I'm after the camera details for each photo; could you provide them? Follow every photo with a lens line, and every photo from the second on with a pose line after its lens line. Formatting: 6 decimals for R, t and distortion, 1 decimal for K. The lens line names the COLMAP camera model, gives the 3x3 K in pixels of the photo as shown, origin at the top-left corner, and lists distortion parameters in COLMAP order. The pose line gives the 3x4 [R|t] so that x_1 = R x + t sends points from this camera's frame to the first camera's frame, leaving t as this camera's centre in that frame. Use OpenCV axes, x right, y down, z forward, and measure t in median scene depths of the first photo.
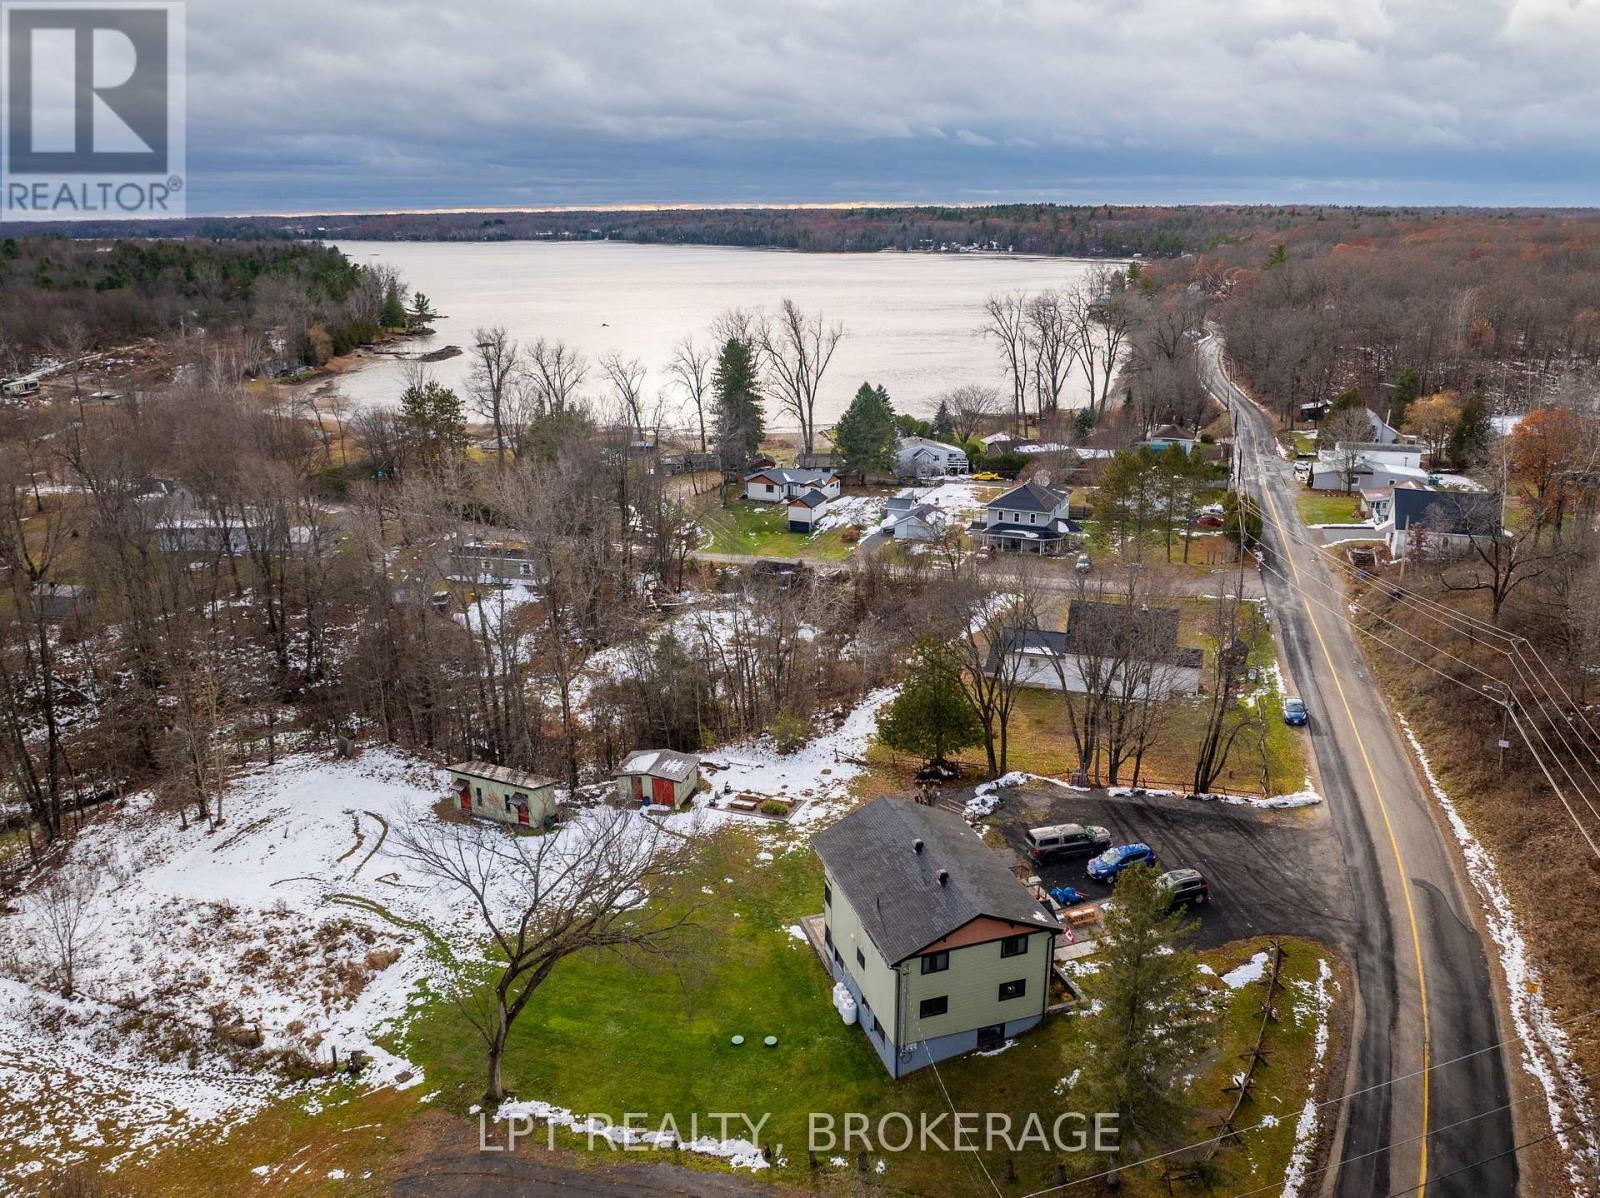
lens RADIAL K [[1203.2, 0, 803.5], [0, 1203.2, 600.5], [0, 0, 1]] dist [-0.038986, 0.001416]
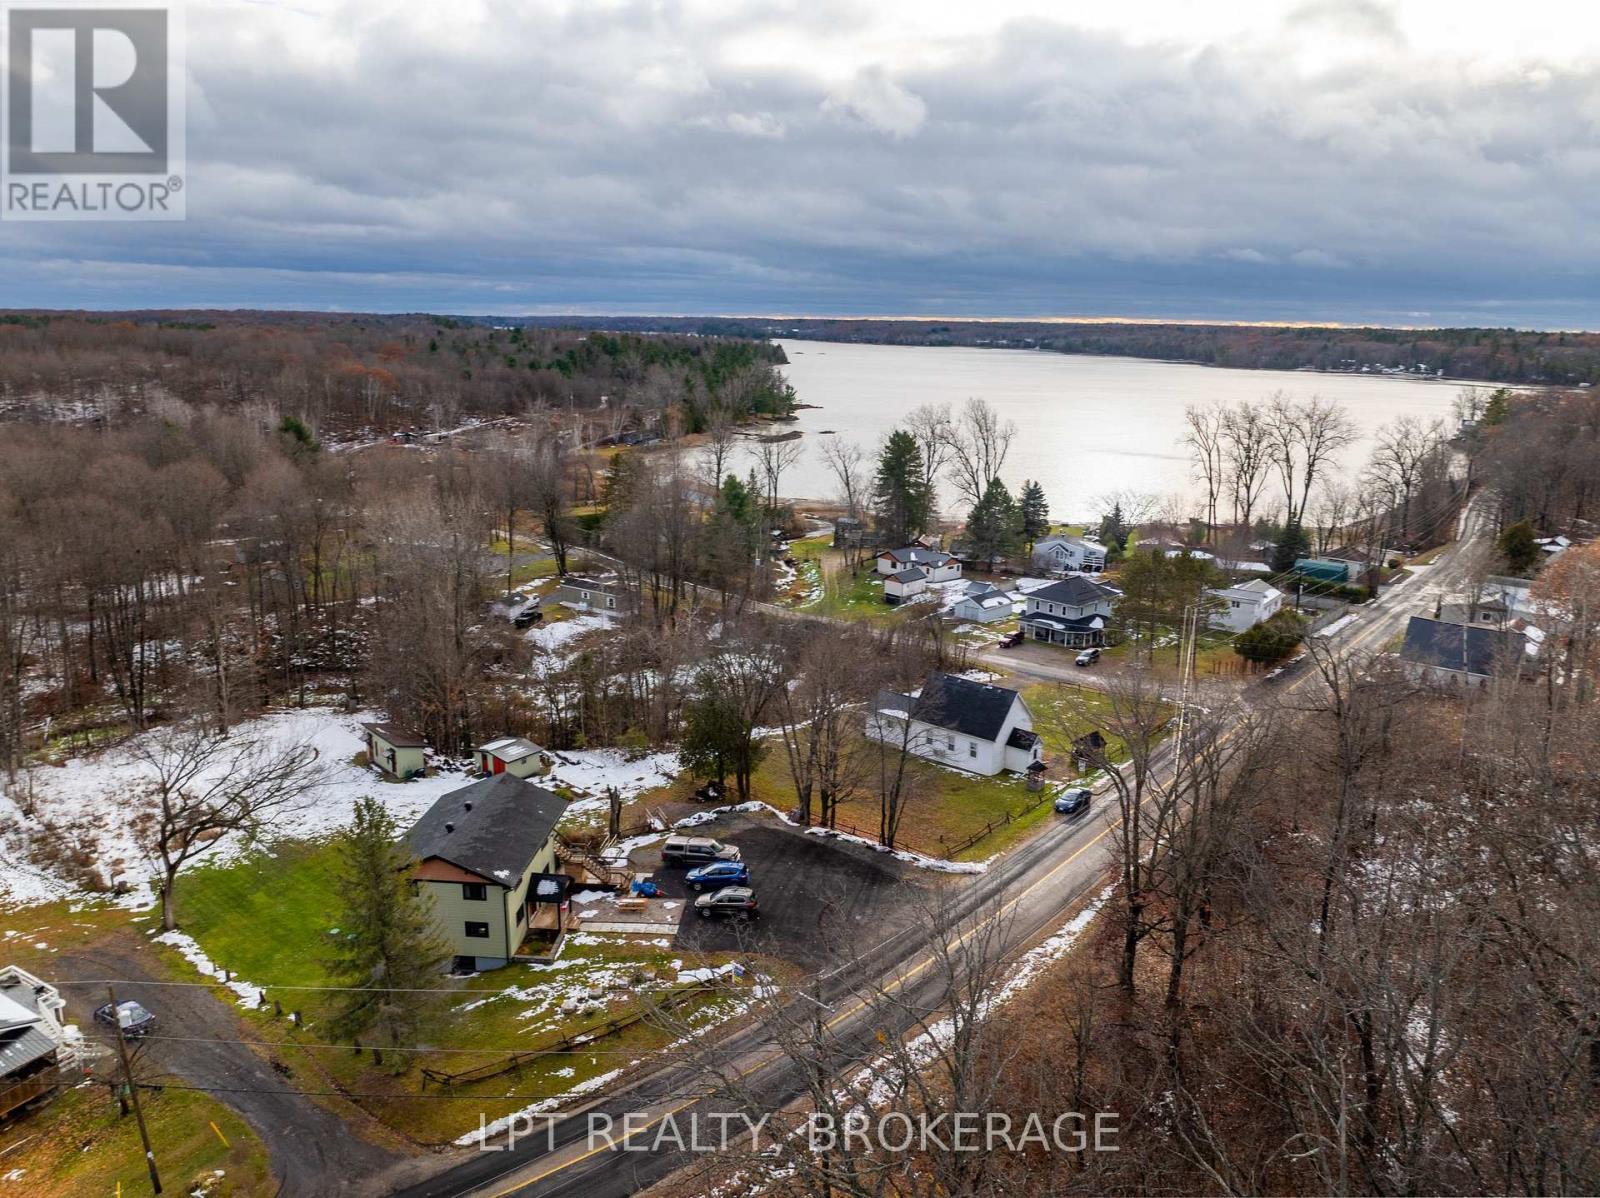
lens RADIAL K [[1138.5, 0, 812.5], [0, 1138.5, 599.9], [0, 0, 1]] dist [-0.036626, 0.001309]
pose [[0.928067, 0.109032, -0.356095, 0.318866], [-0.135378, 0.989540, -0.049841, 0.000967], [0.346936, 0.094463, 0.933120, 0.002353]]
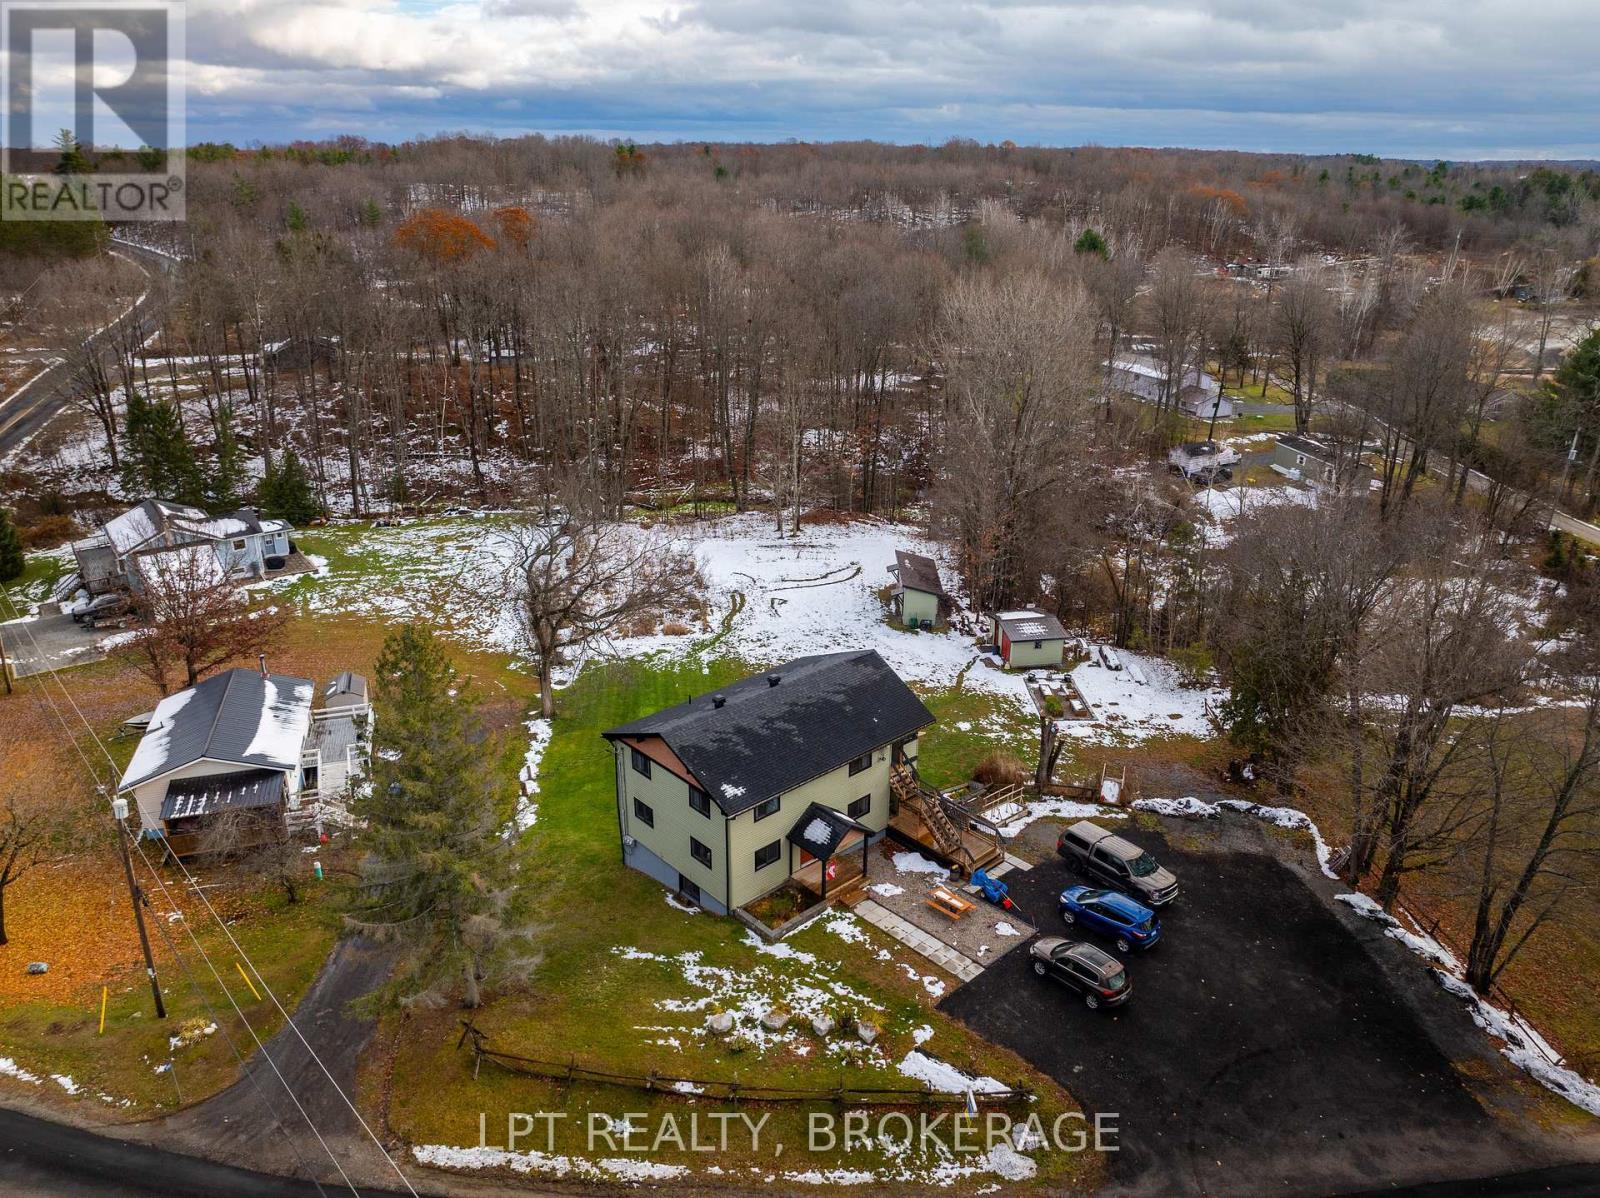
lens RADIAL K [[1138.5, 0, 810.8], [0, 1138.5, 596.1], [0, 0, 1]] dist [-0.036626, 0.001309]
pose [[0.418335, 0.339774, -0.842347, 0.304681], [-0.291211, 0.928612, 0.229946, -0.020342], [0.860344, 0.149106, 0.487417, 0.236187]]
